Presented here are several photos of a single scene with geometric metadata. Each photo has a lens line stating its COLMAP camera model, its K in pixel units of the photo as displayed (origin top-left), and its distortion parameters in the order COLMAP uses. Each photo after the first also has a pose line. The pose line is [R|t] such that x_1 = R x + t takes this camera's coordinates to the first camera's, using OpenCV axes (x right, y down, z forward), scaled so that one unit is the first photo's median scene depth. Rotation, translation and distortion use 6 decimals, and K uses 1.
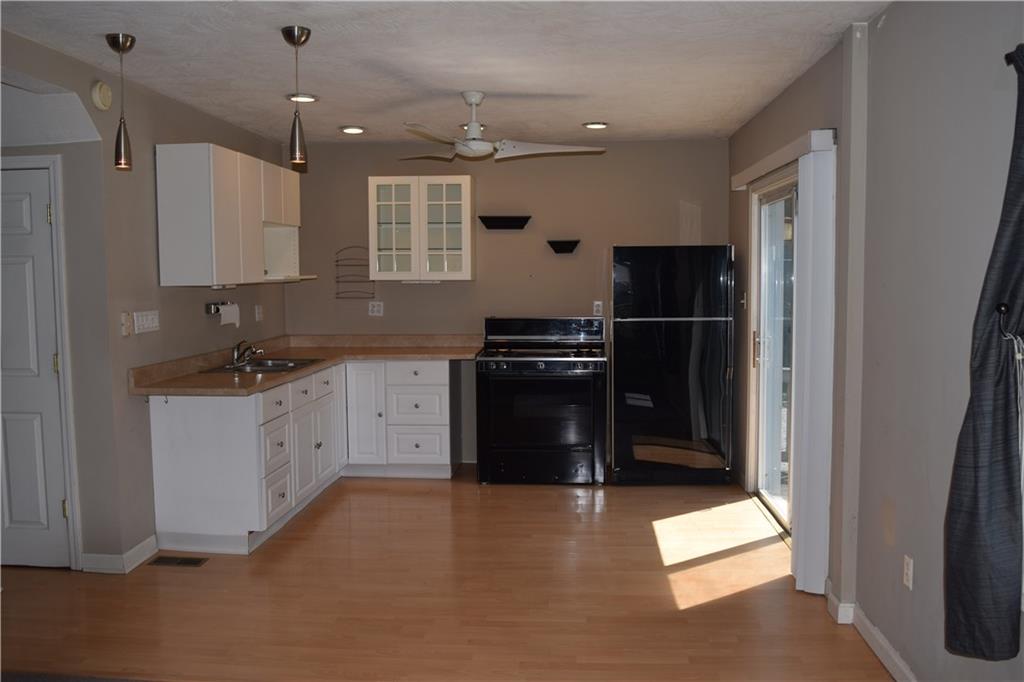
lens RADIAL K [[843.8, 0, 512.0], [0, 843.8, 341.0], [0, 0, 1]] dist [-0.065667, 0.005136]
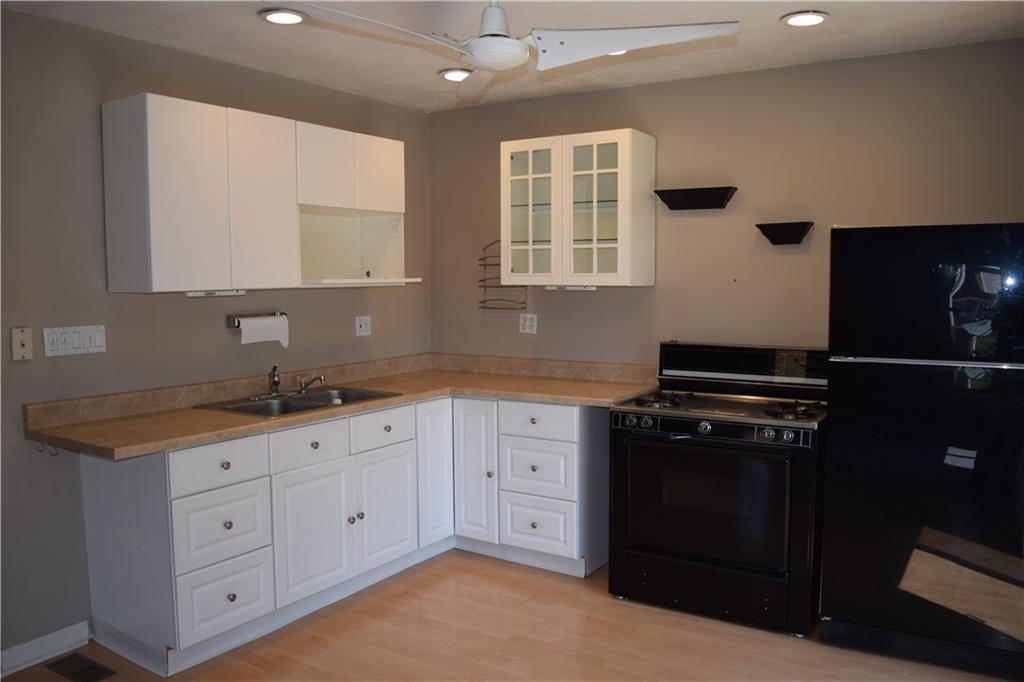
lens RADIAL K [[822.9, 0, 512.0], [0, 822.9, 341.0], [0, 0, 1]] dist [-0.035961, -0.001226]
pose [[0.880232, 0.038584, -0.472972, 0.179194], [-0.038398, 0.999212, 0.010051, -0.031809], [0.472987, 0.009314, 0.881020, 0.383533]]
